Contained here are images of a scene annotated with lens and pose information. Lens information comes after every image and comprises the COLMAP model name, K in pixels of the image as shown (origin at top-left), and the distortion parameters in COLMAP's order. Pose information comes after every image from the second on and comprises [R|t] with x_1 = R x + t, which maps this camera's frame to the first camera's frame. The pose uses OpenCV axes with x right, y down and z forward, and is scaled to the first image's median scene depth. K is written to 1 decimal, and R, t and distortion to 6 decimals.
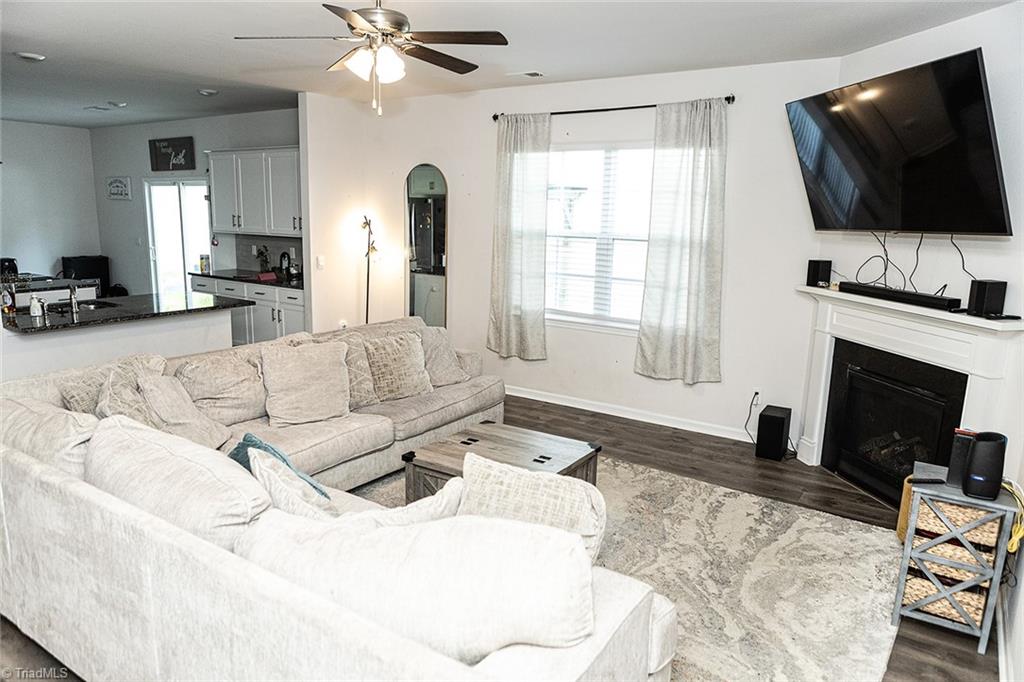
lens RADIAL K [[689.7, 0, 504.2], [0, 689.7, 345.9], [0, 0, 1]] dist [-0.026386, 0.022319]
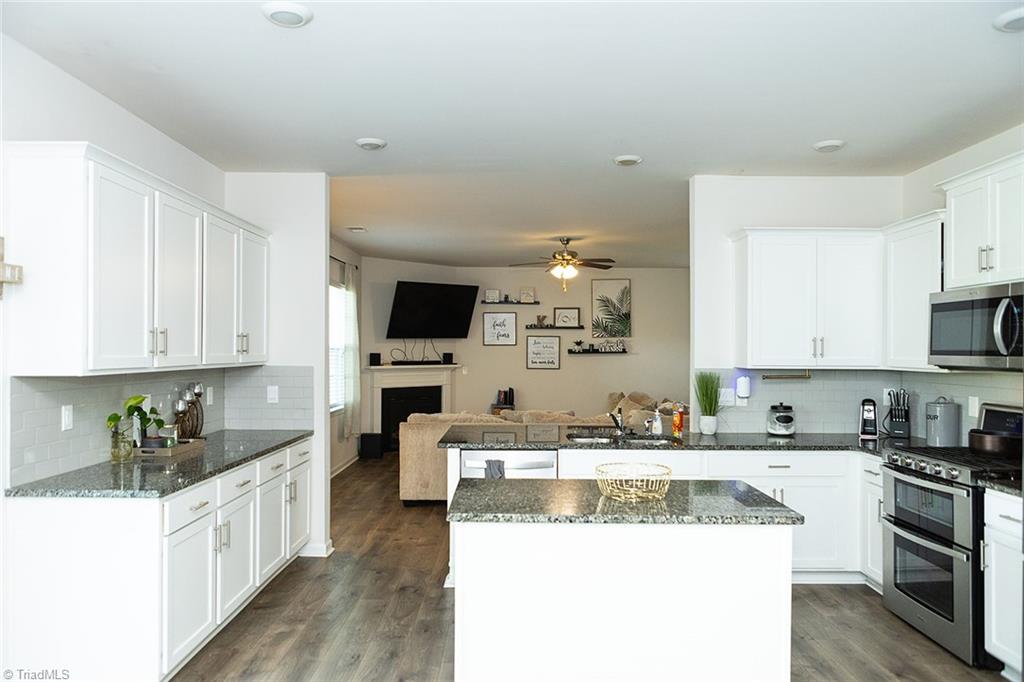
lens RADIAL K [[689.7, 0, 504.2], [0, 689.7, 345.9], [0, 0, 1]] dist [-0.026386, 0.022319]
pose [[-0.557010, -0.021063, 0.830239, -1.328484], [0.146719, 0.981459, 0.123333, -0.310836], [-0.817443, 0.190510, -0.543592, 1.631081]]
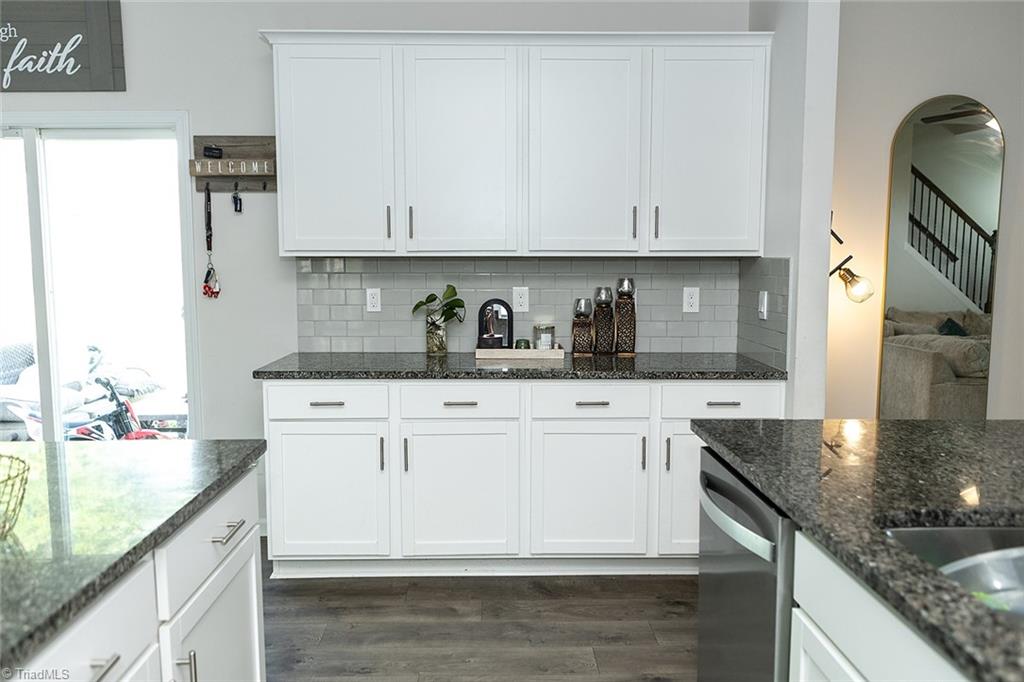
lens RADIAL K [[800.0, 0, 512.0], [0, 800.0, 341.0], [0, 0, 1]] dist [0.002351, 0.000454]
pose [[0.810188, -0.082625, 0.580318, -0.932293], [0.130939, 0.990510, -0.041777, -0.143973], [-0.571358, 0.109833, 0.813318, 0.961858]]
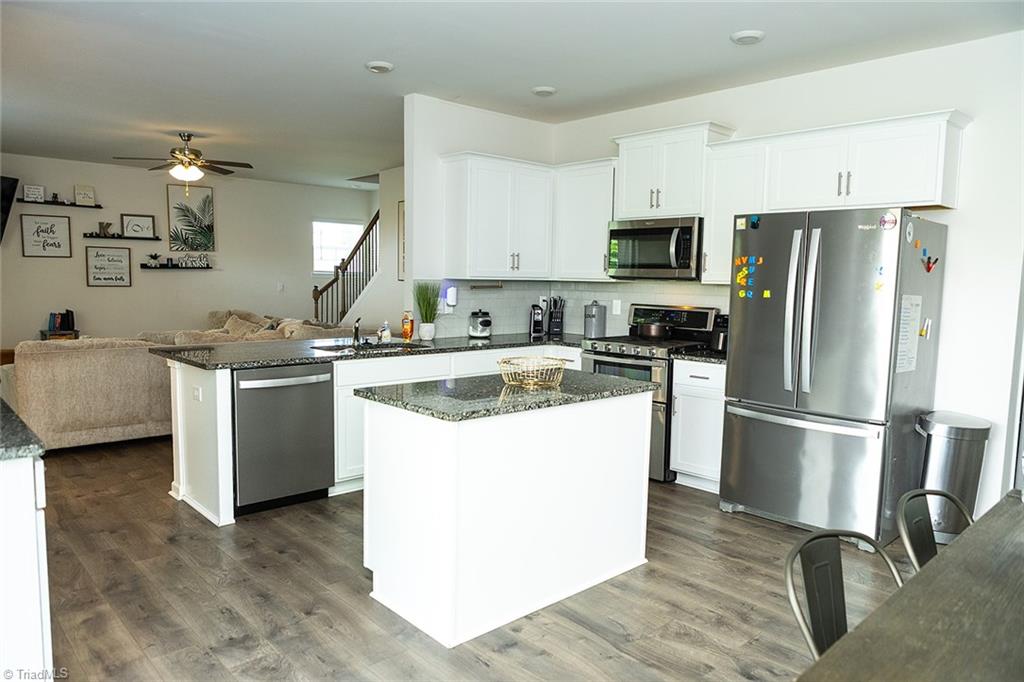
lens RADIAL K [[689.7, 0, 504.2], [0, 689.7, 345.9], [0, 0, 1]] dist [-0.026386, 0.022319]
pose [[-0.970979, -0.061675, 0.231076, -1.056709], [0.009219, 0.955808, 0.293847, -0.328335], [-0.238987, 0.287450, -0.927501, 1.843932]]
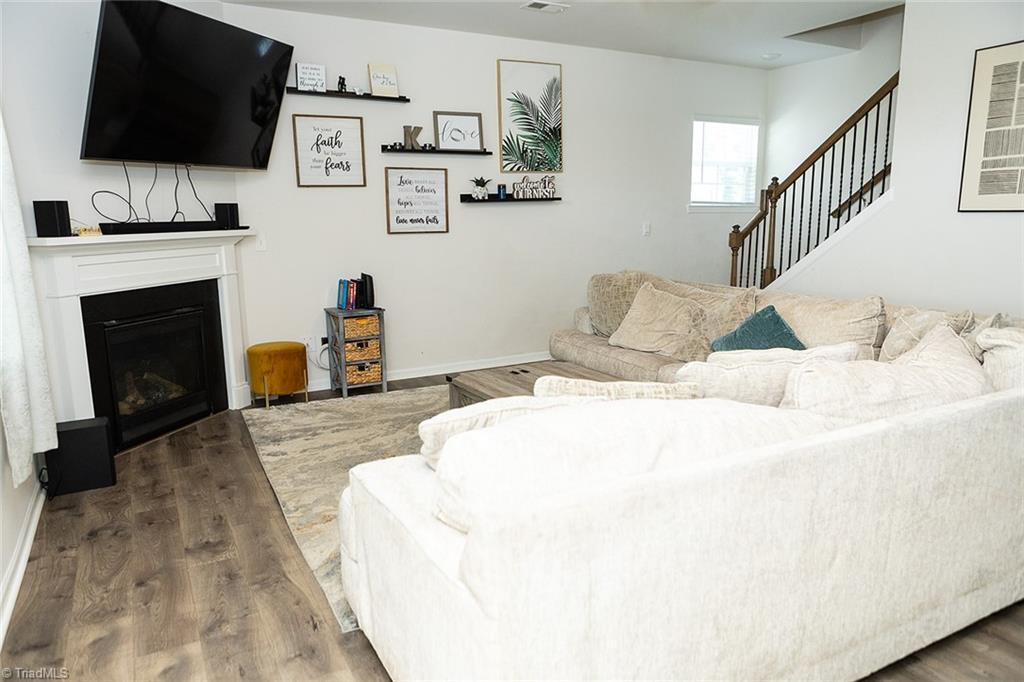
lens RADIAL K [[689.7, 0, 504.2], [0, 689.7, 345.9], [0, 0, 1]] dist [-0.026386, 0.022319]
pose [[-0.887516, -0.098767, 0.450067, -0.280266], [0.082894, 0.926597, 0.366806, -0.188563], [-0.453259, 0.362854, -0.814182, 1.294103]]
